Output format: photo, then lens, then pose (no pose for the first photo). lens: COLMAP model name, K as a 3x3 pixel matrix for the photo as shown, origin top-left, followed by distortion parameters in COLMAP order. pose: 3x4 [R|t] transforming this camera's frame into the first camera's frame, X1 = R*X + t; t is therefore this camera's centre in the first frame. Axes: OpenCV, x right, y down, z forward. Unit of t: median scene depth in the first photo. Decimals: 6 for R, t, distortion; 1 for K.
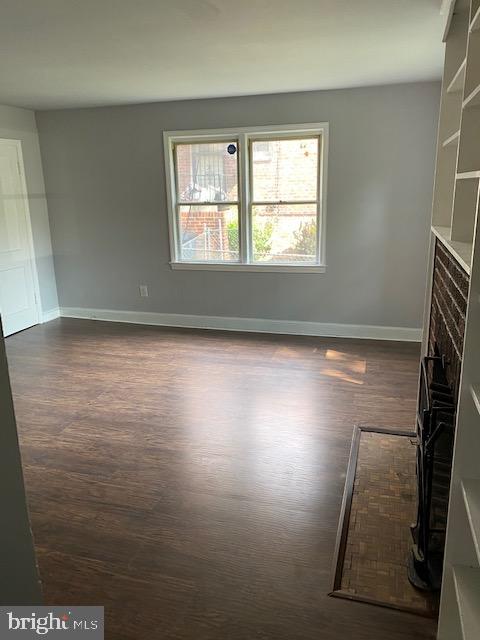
lens RADIAL K [[496.7, 0, 240.0], [0, 496.7, 320.0], [0, 0, 1]] dist [-0.000836, -0.006586]
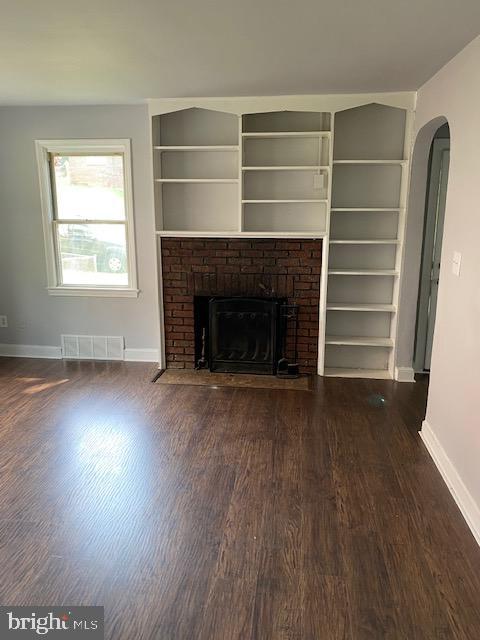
lens RADIAL K [[496.7, 0, 240.0], [0, 496.7, 320.0], [0, 0, 1]] dist [-0.000836, -0.006586]
pose [[-0.170909, -0.212045, 0.962199, -0.965498], [0.261103, 0.931906, 0.251747, -0.197895], [-0.950061, 0.294258, -0.103905, 0.785227]]
